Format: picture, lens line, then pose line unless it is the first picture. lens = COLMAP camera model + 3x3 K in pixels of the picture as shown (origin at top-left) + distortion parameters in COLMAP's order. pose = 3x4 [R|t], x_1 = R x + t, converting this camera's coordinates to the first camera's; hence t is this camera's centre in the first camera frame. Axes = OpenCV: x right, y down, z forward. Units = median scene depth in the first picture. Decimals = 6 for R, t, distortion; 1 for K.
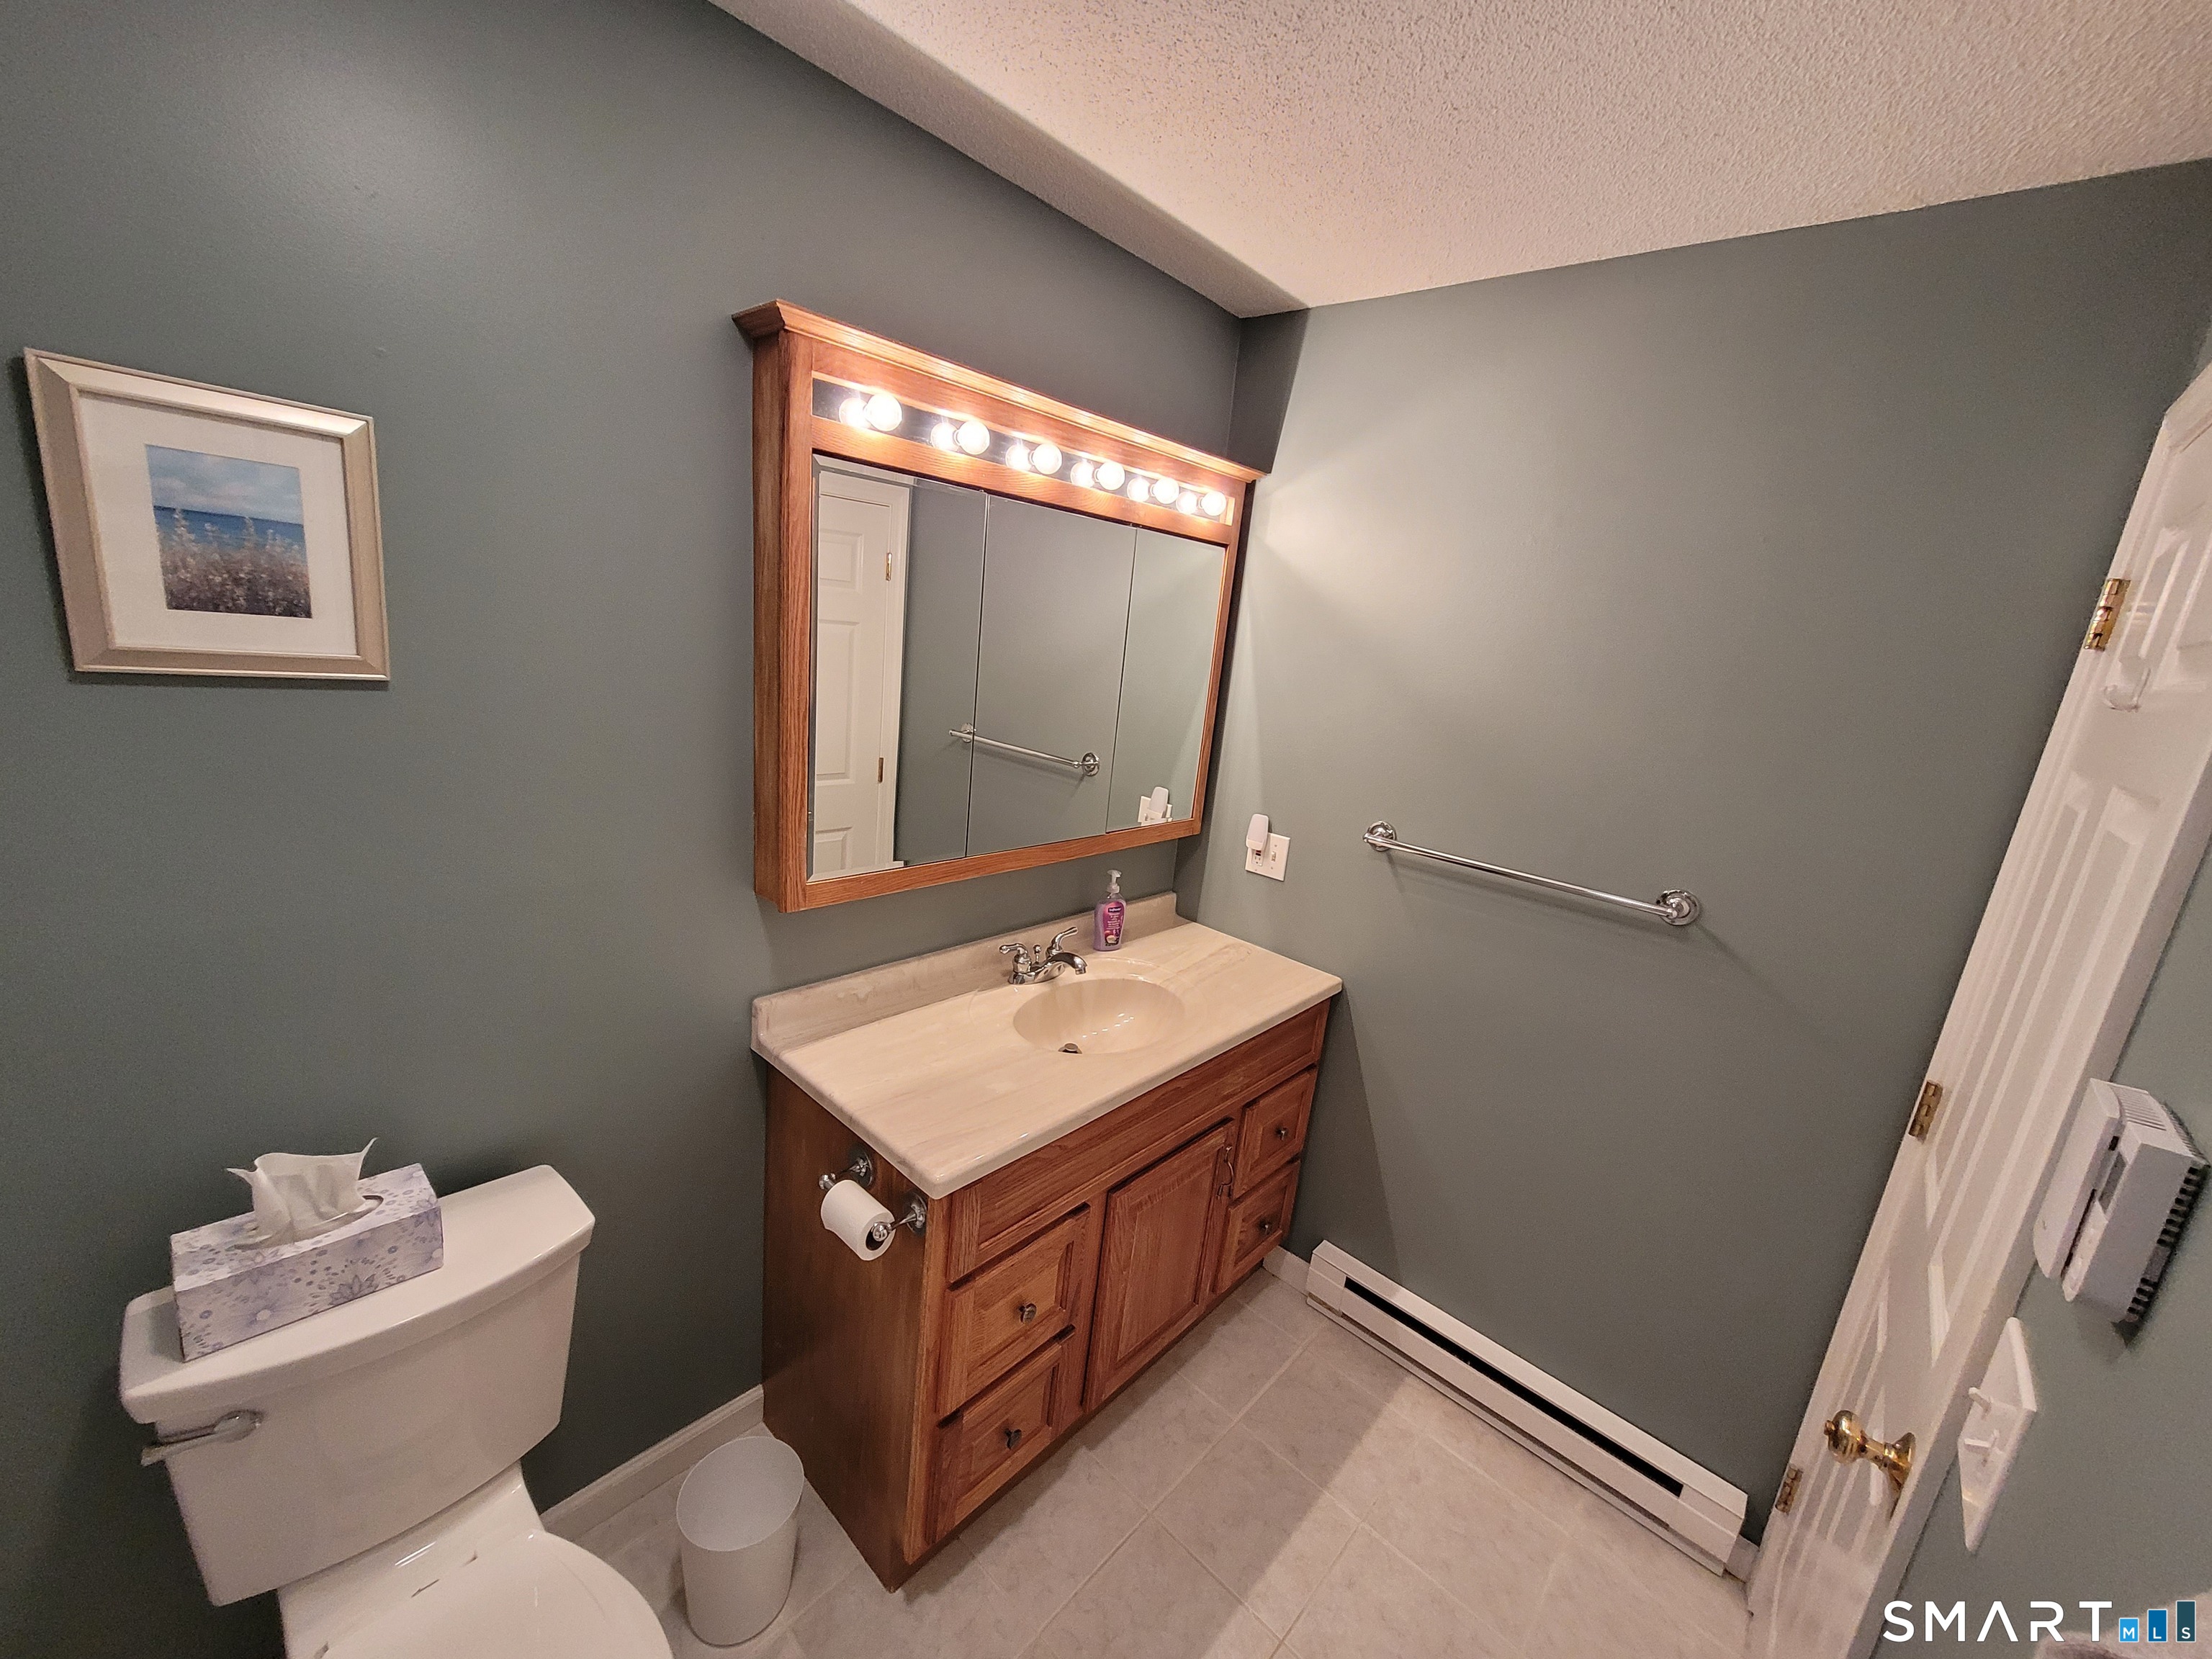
lens RADIAL K [[870.5, 0, 1106.7], [0, 870.5, 832.5], [0, 0, 1]] dist [0.010560, -0.000349]
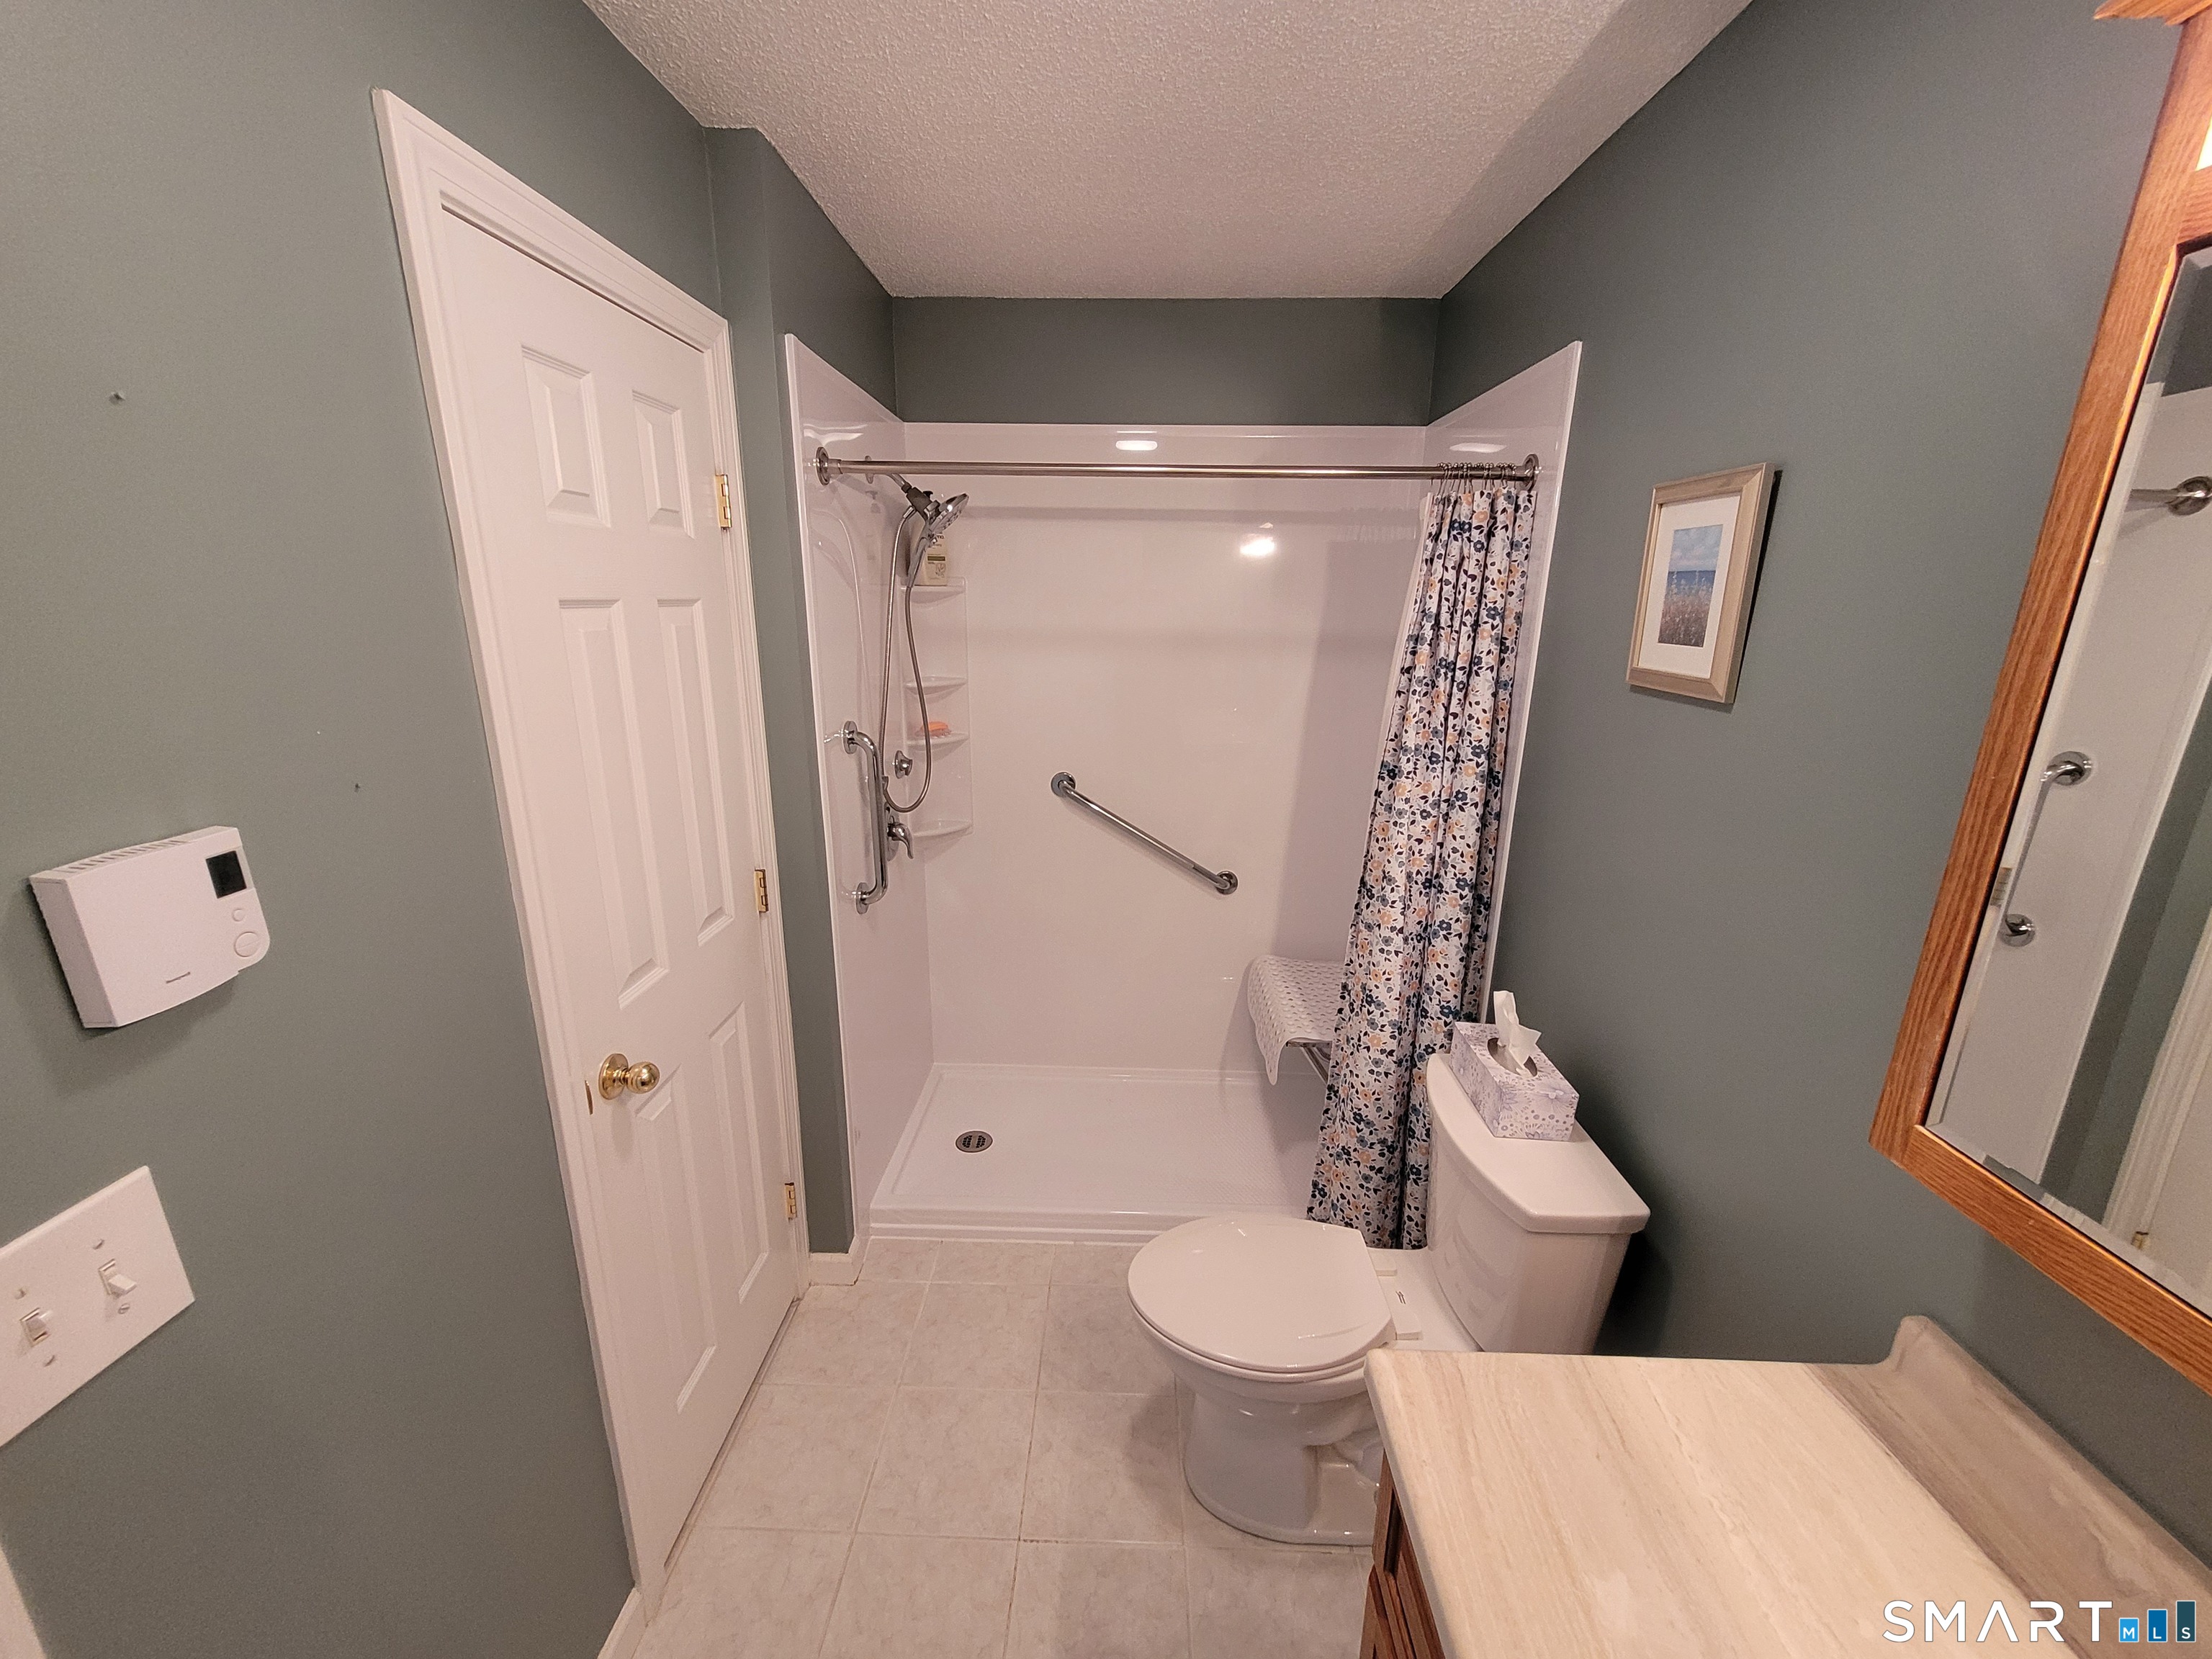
lens RADIAL K [[861.6, 0, 1112.0], [0, 861.6, 834.9], [0, 0, 1]] dist [0.007315, 0.000062]
pose [[-0.750726, 0.063416, -0.657563, 0.484475], [-0.242959, 0.899115, 0.364093, -0.235928], [0.614314, 0.433095, -0.659581, 1.331211]]
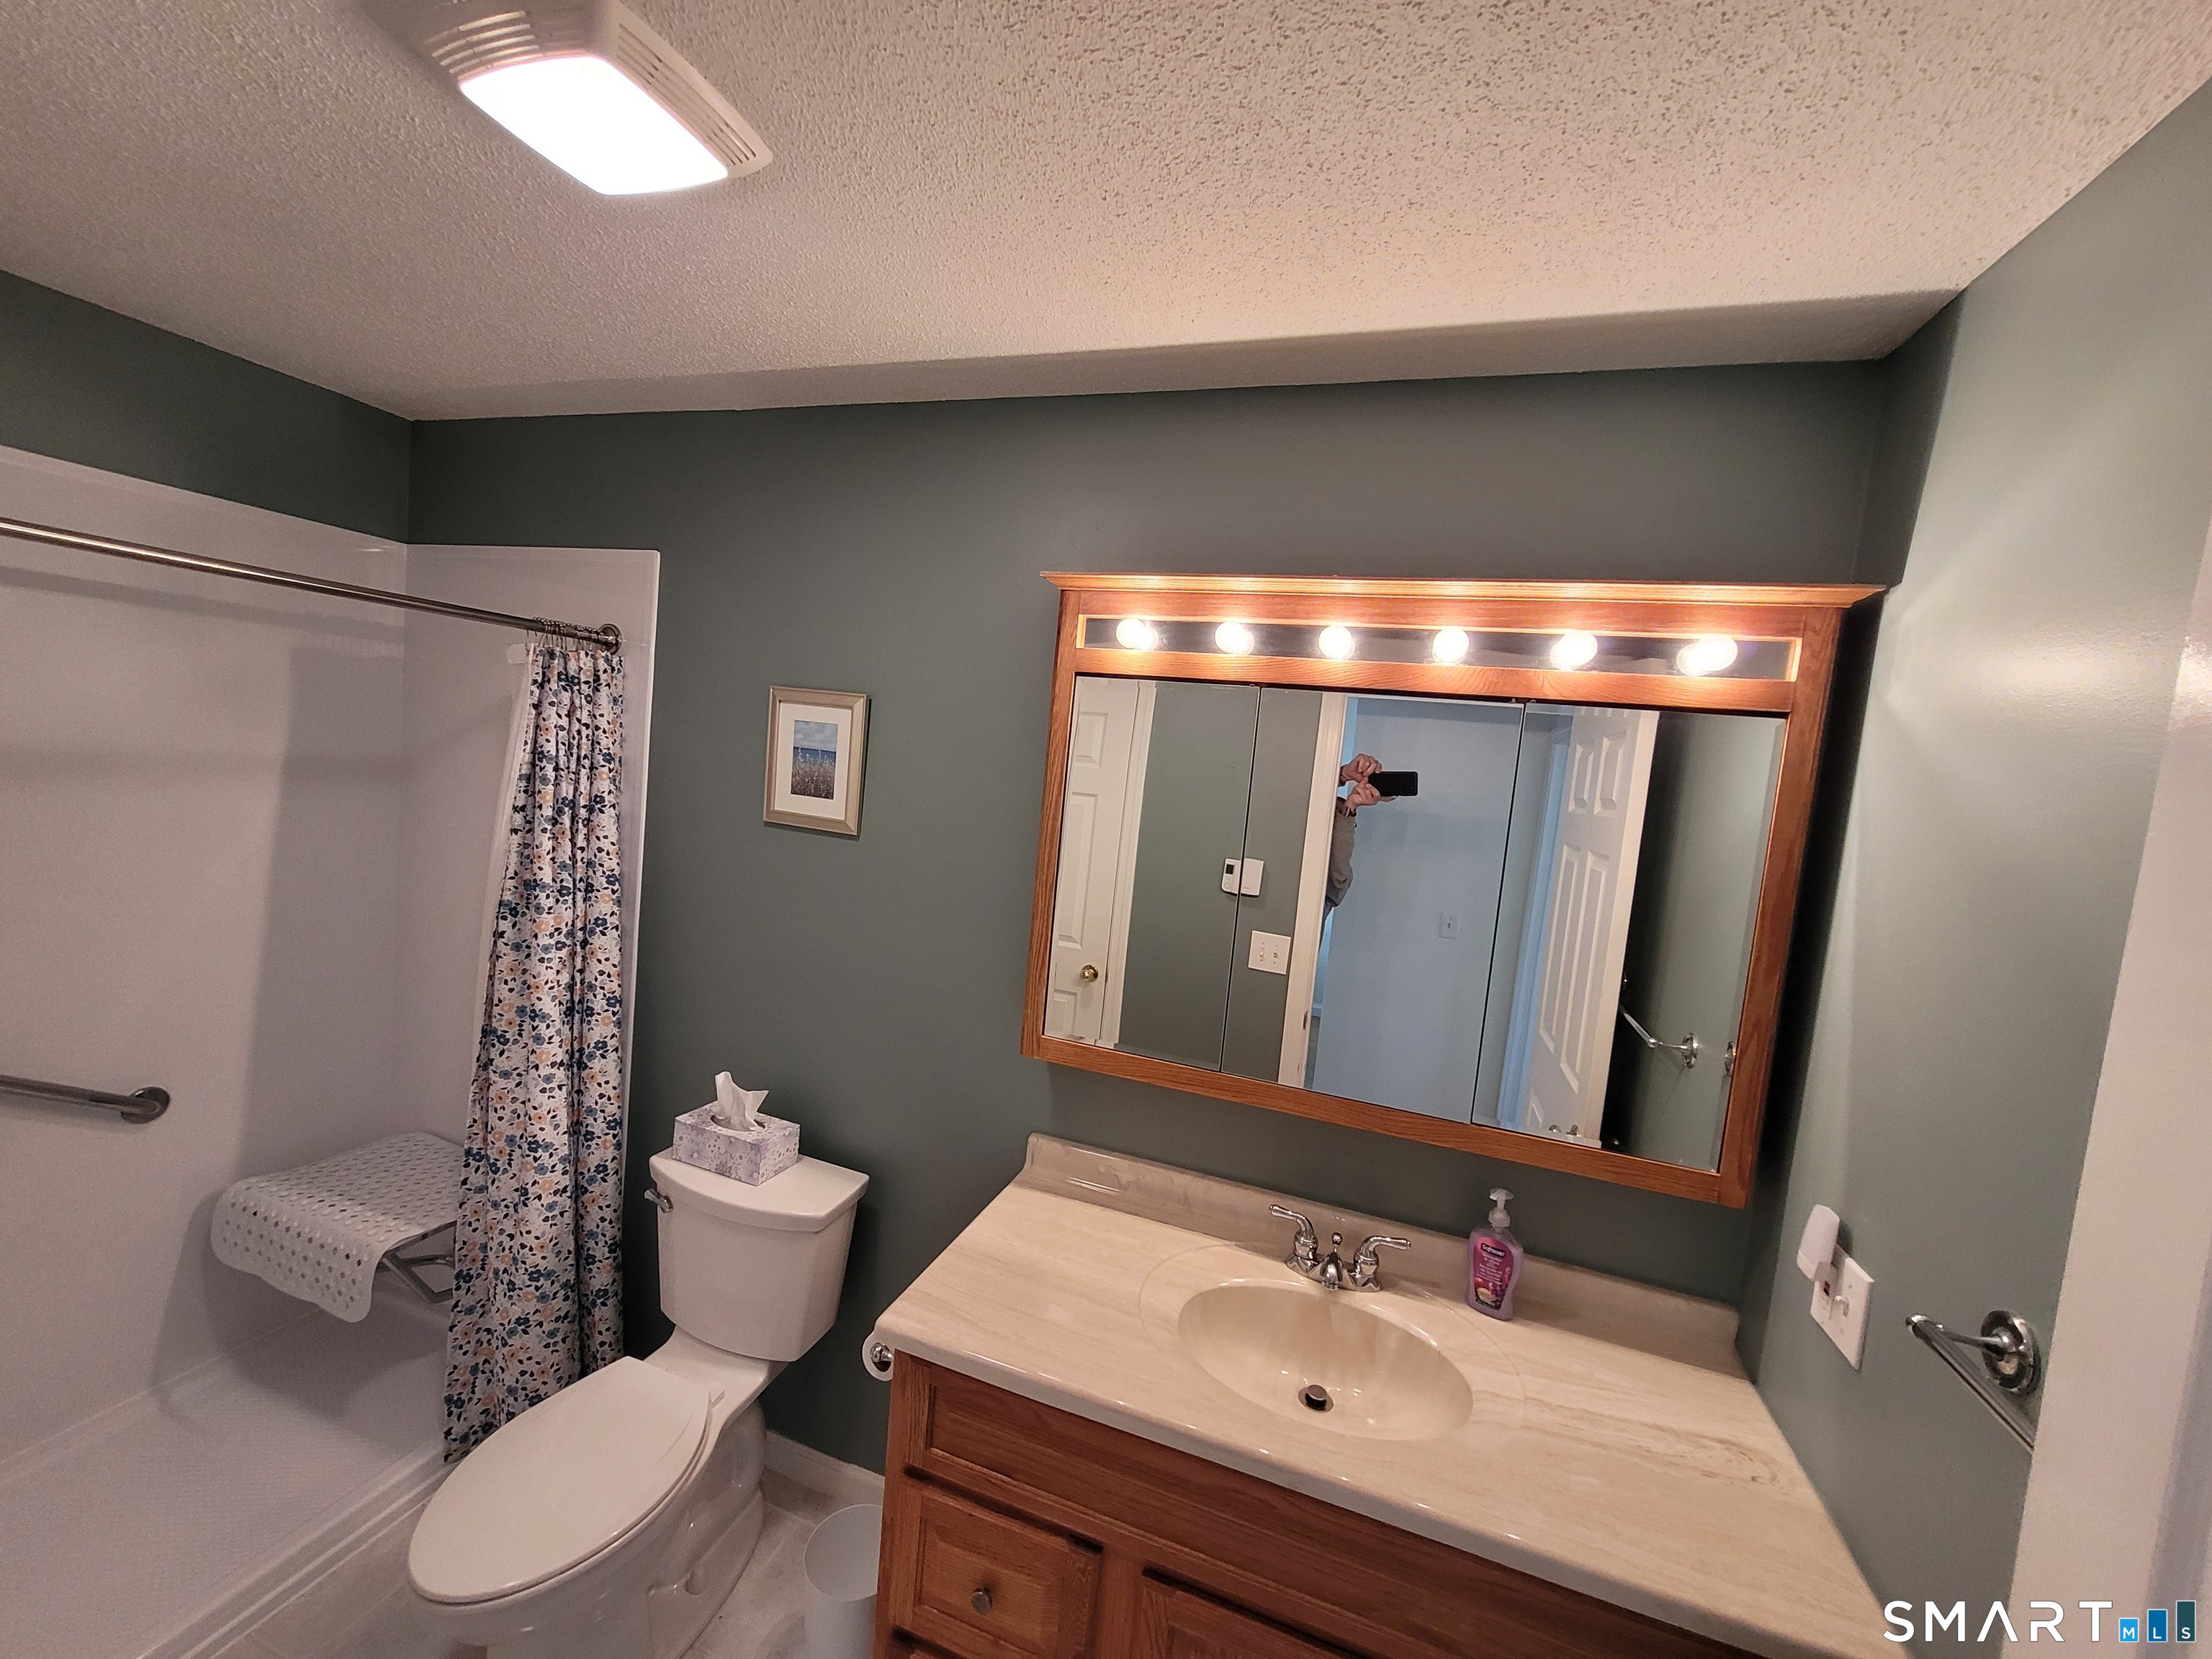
lens RADIAL K [[864.8, 0, 1106.0], [0, 864.8, 829.5], [0, 0, 1]] dist [-0.000911, -0.000044]
pose [[0.401443, 0.008948, -0.915840, 0.966631], [-0.269391, 0.956873, -0.108734, -0.132871], [0.875370, 0.290370, 0.386540, 0.775927]]
